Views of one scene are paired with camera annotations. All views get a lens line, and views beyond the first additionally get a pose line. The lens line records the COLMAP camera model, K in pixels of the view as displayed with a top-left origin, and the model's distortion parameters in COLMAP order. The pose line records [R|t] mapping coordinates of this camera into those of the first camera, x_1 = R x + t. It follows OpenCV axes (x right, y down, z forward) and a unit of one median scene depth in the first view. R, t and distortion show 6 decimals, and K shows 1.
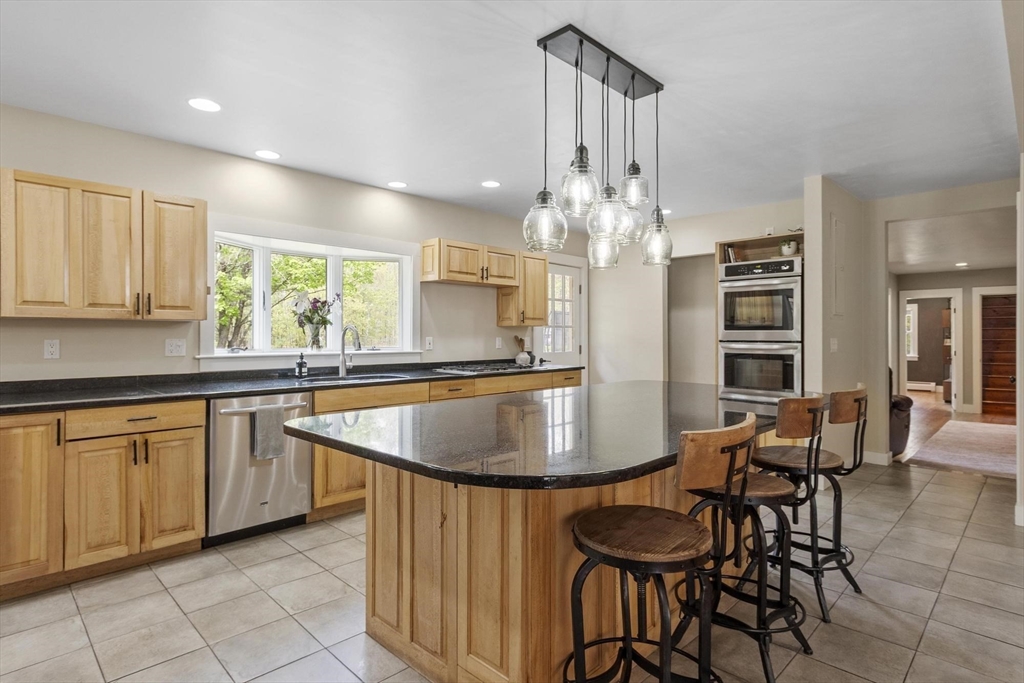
lens RADIAL K [[535.2, 0, 512.9], [0, 535.2, 332.1], [0, 0, 1]] dist [0.000080, 0.000280]
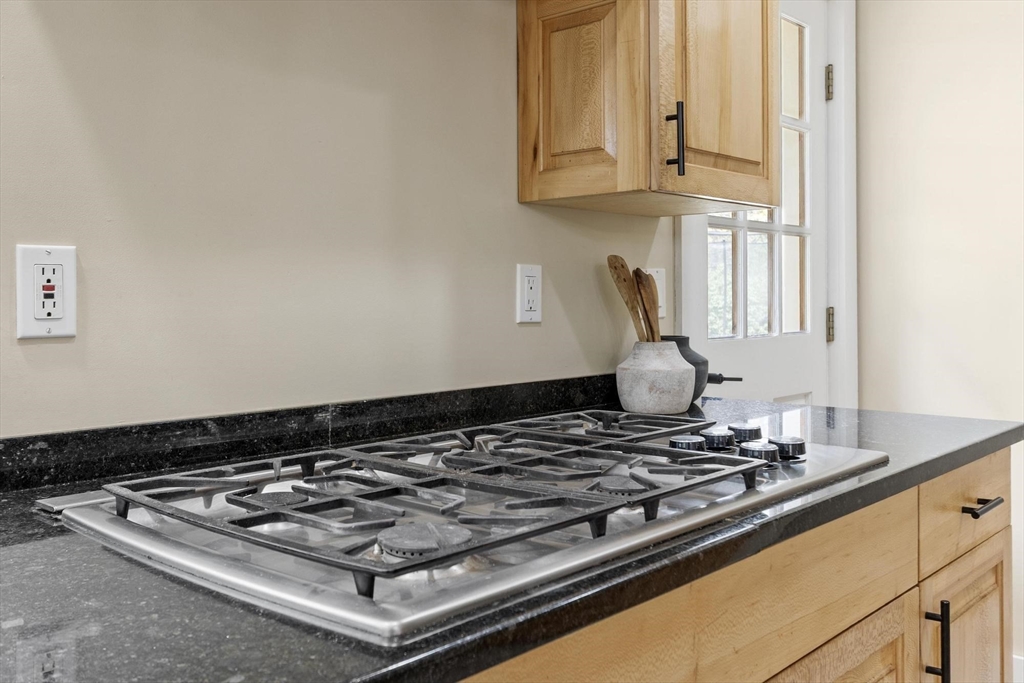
lens RADIAL K [[968.5, 0, 512.8], [0, 968.5, 296.4], [0, 0, 1]] dist [0.001593, 0.000397]
pose [[0.998773, -0.005177, 0.049242, -0.078186], [0.004907, 0.999972, 0.005602, 0.031595], [-0.049269, -0.005353, 0.998771, 1.078746]]
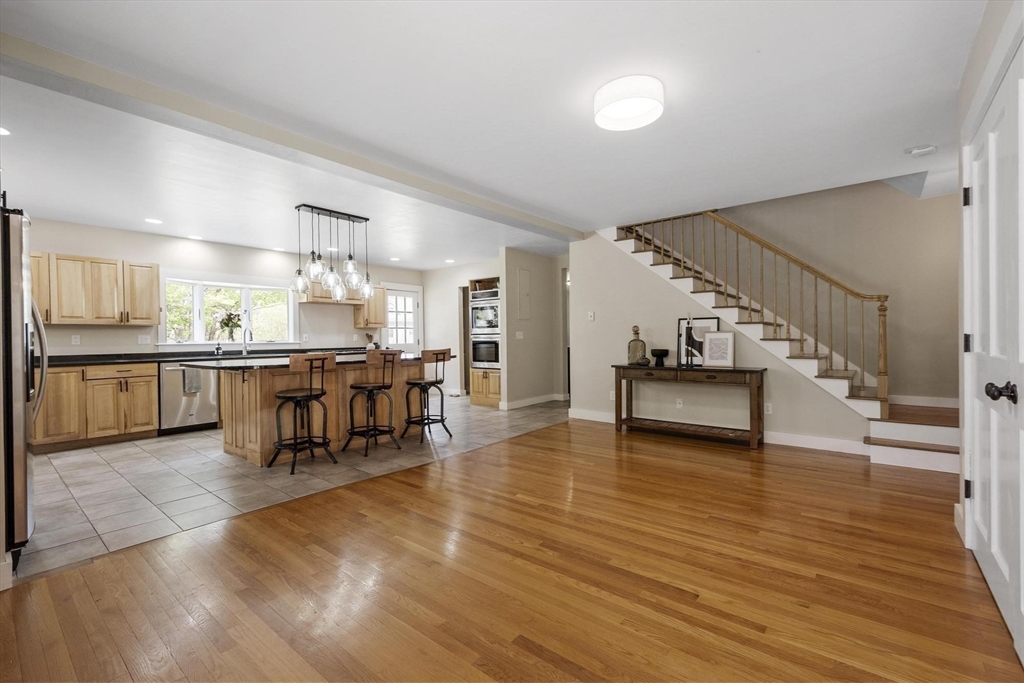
lens RADIAL K [[440.6, 0, 512.0], [0, 440.6, 341.5], [0, 0, 1]] dist [0.000341, -0.000028]
pose [[0.995272, -0.012656, 0.096295, 0.539471], [0.011359, 0.999837, 0.014007, 0.029476], [-0.096457, -0.012846, 0.995254, -0.713136]]
